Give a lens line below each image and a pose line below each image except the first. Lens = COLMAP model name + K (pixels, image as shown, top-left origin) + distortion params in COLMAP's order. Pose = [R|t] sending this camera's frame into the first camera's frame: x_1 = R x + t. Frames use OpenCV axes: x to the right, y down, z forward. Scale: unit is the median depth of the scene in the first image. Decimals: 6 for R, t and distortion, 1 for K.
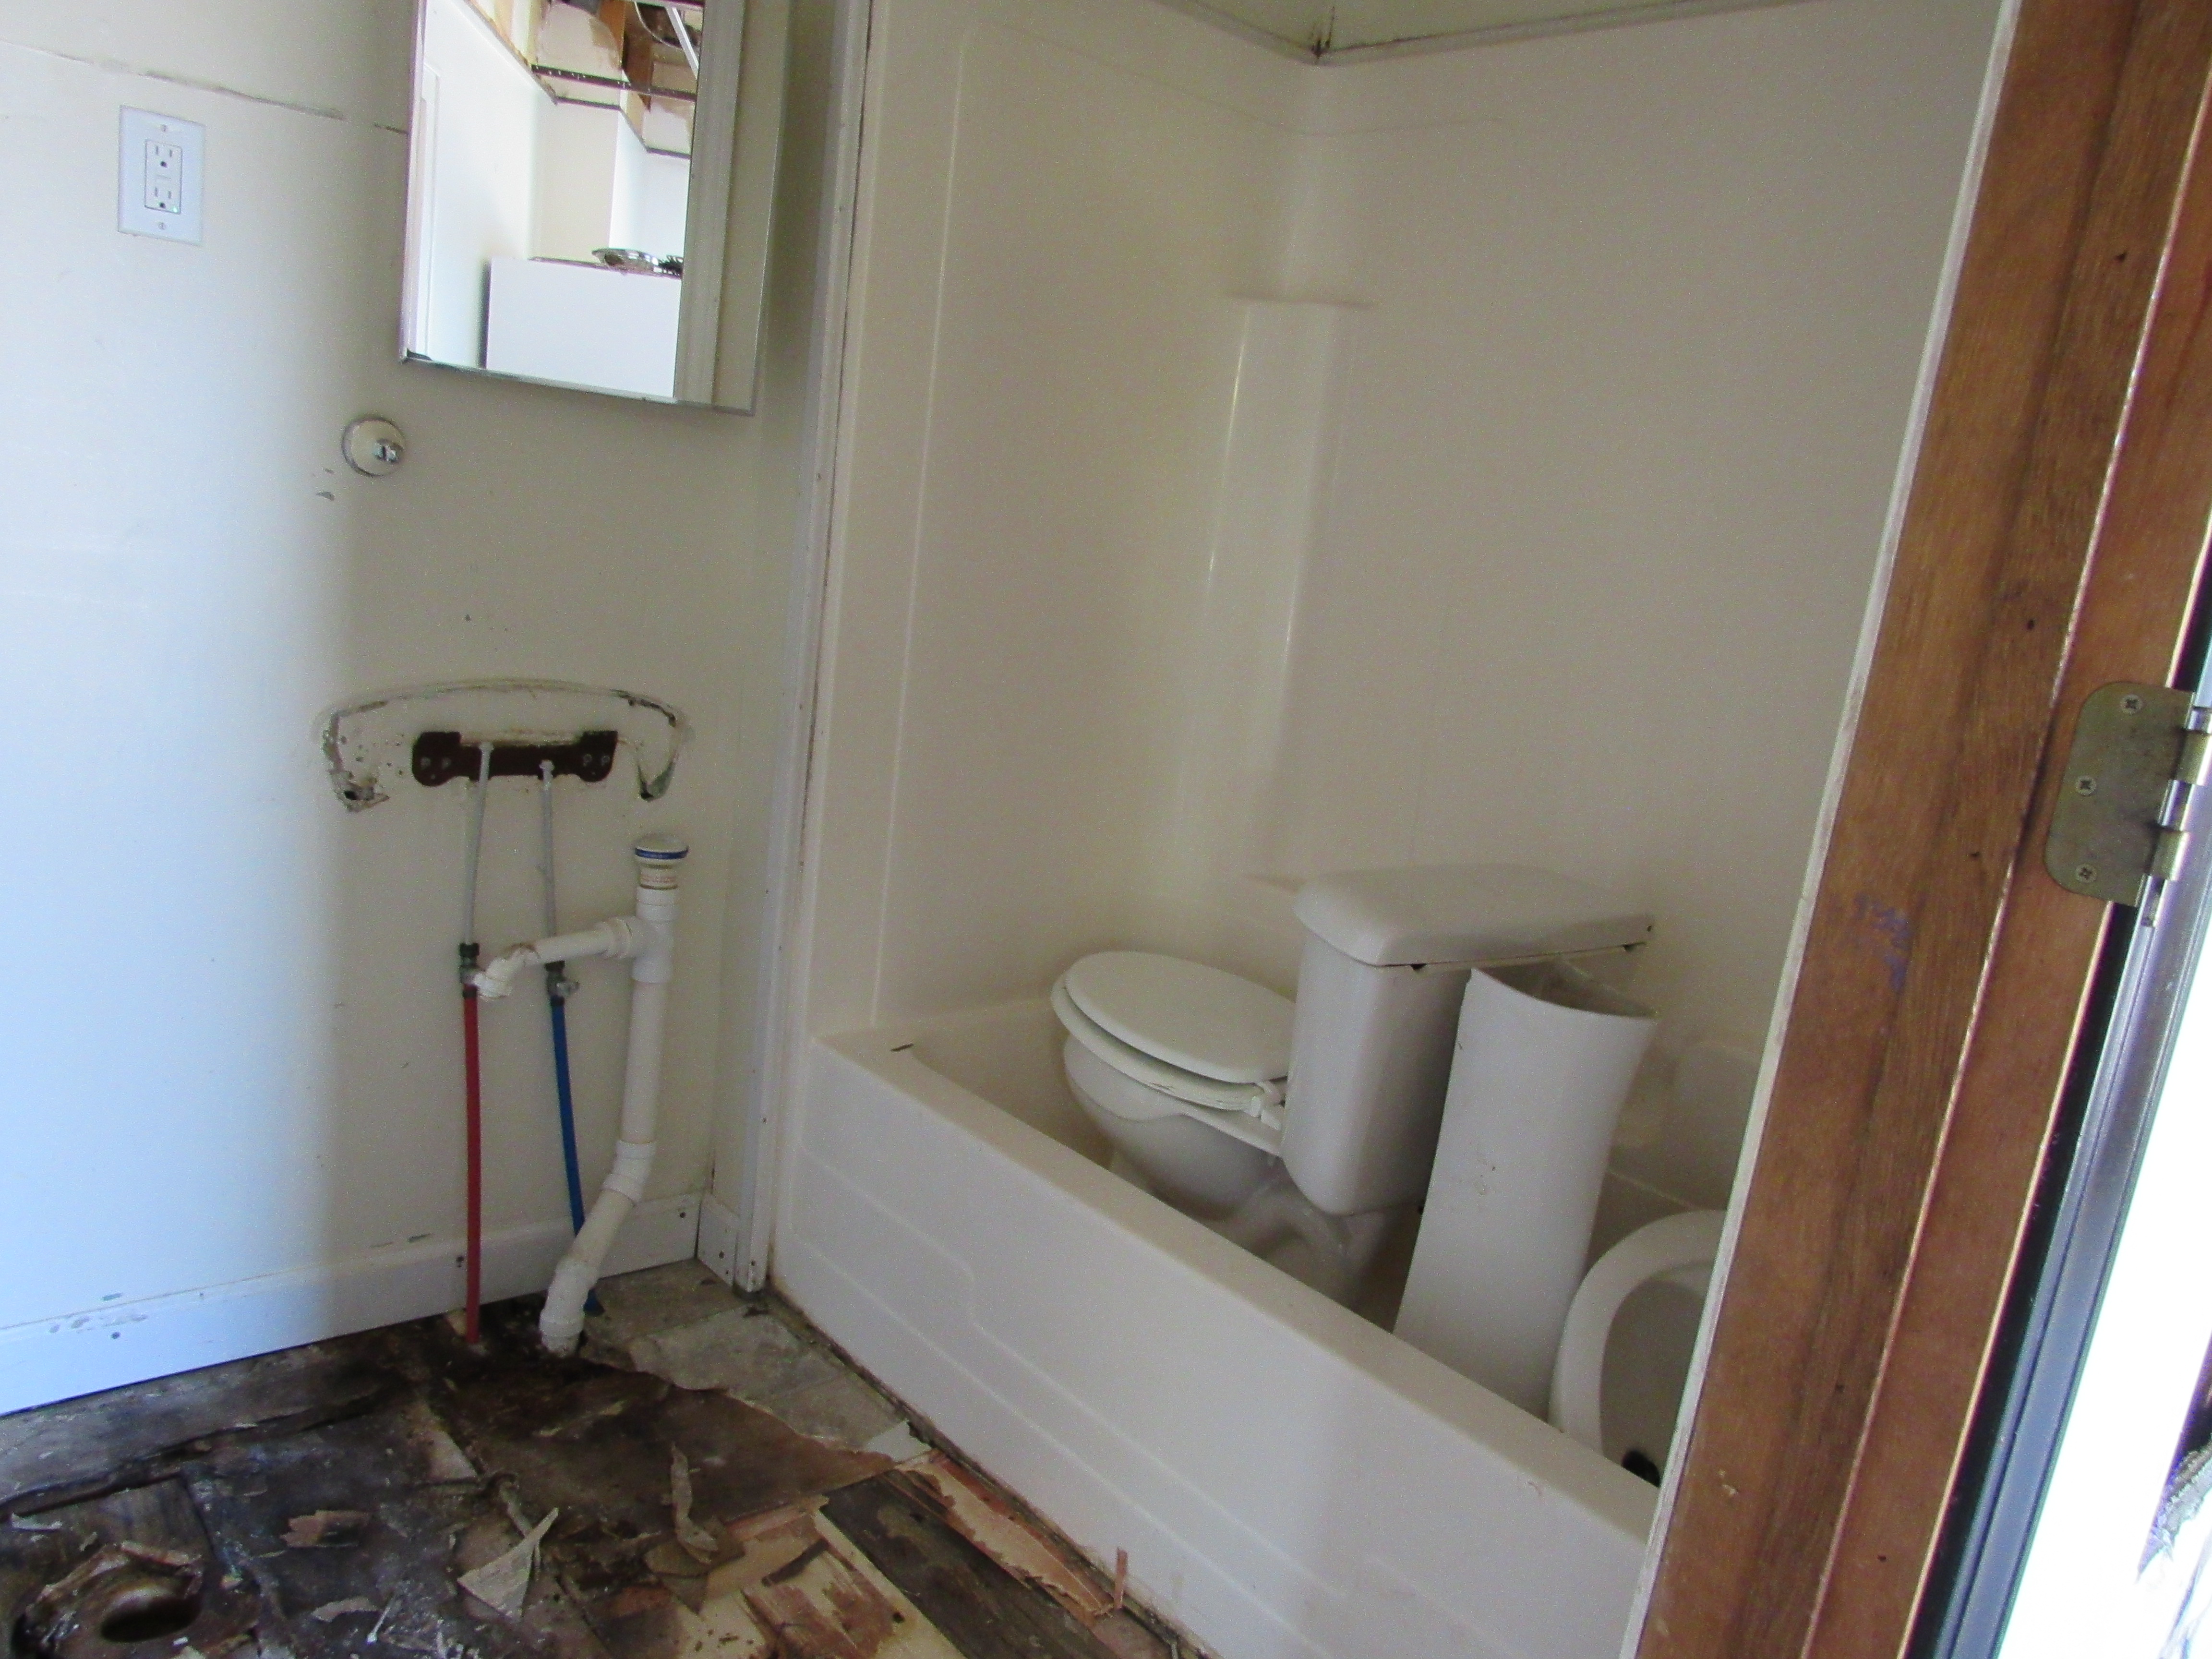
lens RADIAL K [[1582.3, 0, 1117.3], [0, 1582.3, 827.5], [0, 0, 1]] dist [-0.020401, -0.012308]
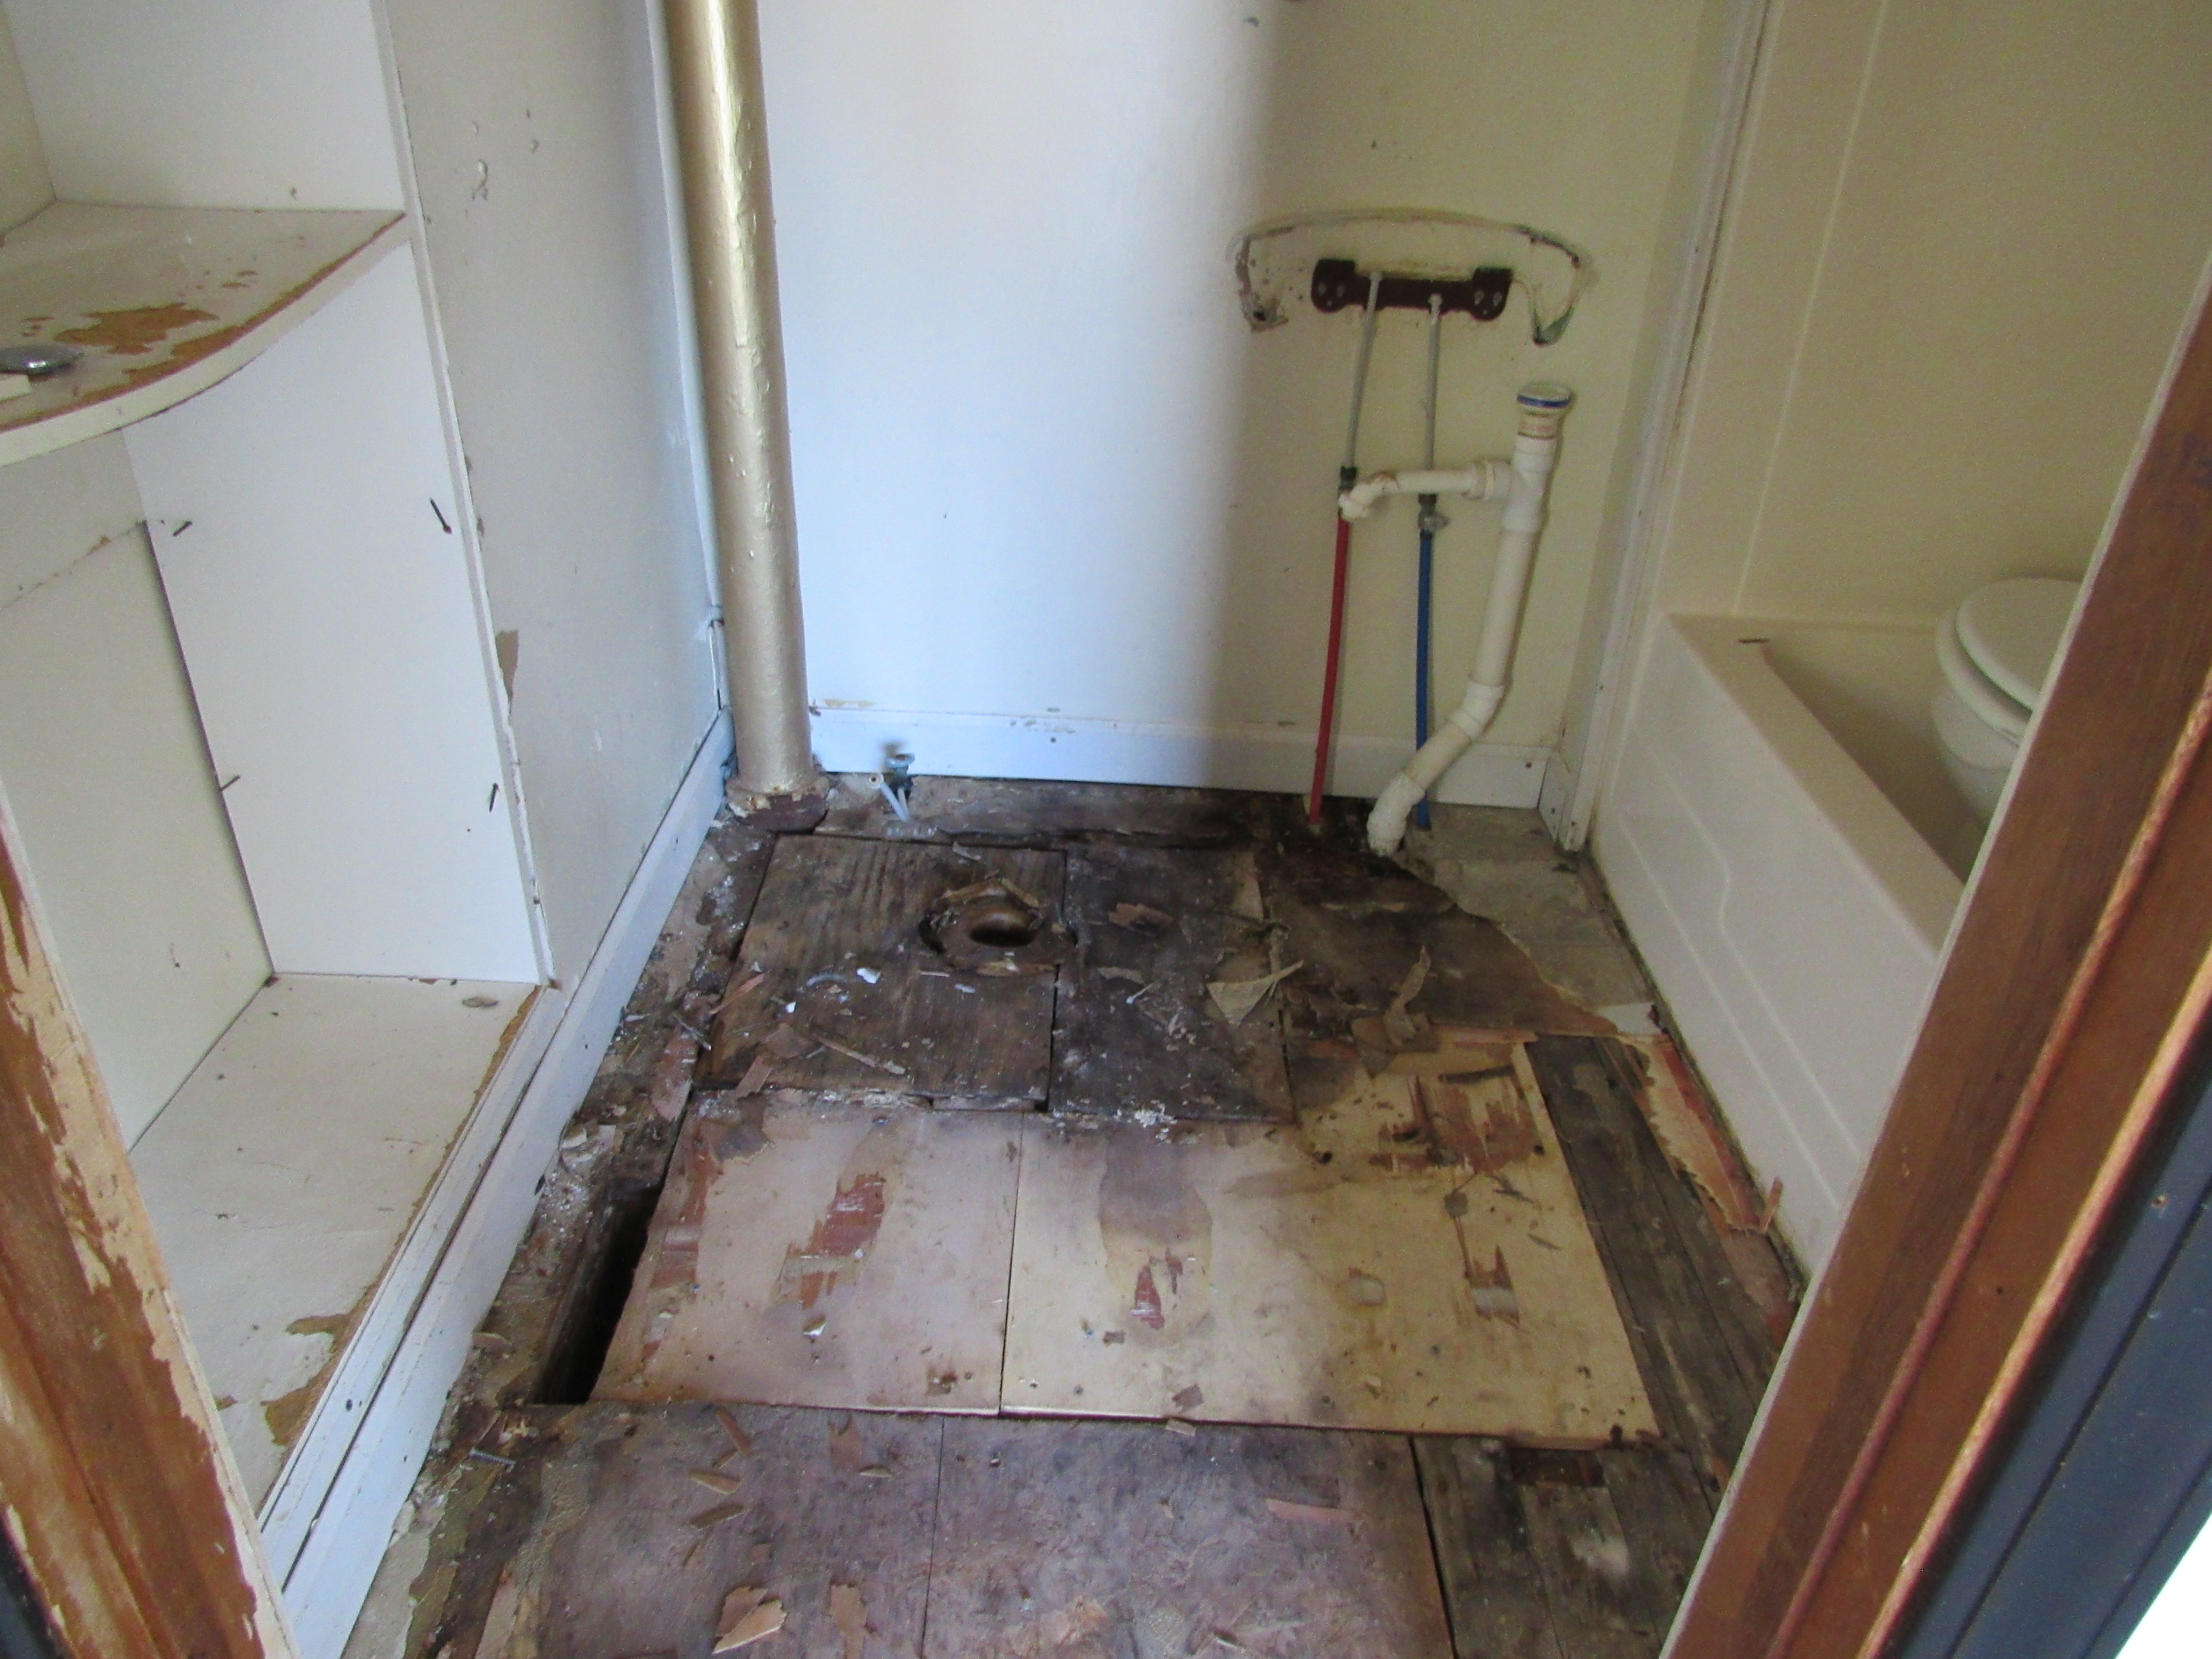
lens RADIAL K [[1582.3, 0, 1106.9], [0, 1582.3, 824.6], [0, 0, 1]] dist [-0.020401, -0.012308]
pose [[0.739297, 0.252290, -0.624332, 0.223379], [-0.092127, 0.956338, 0.277362, 0.024104], [0.667048, -0.147535, 0.730261, 0.059524]]
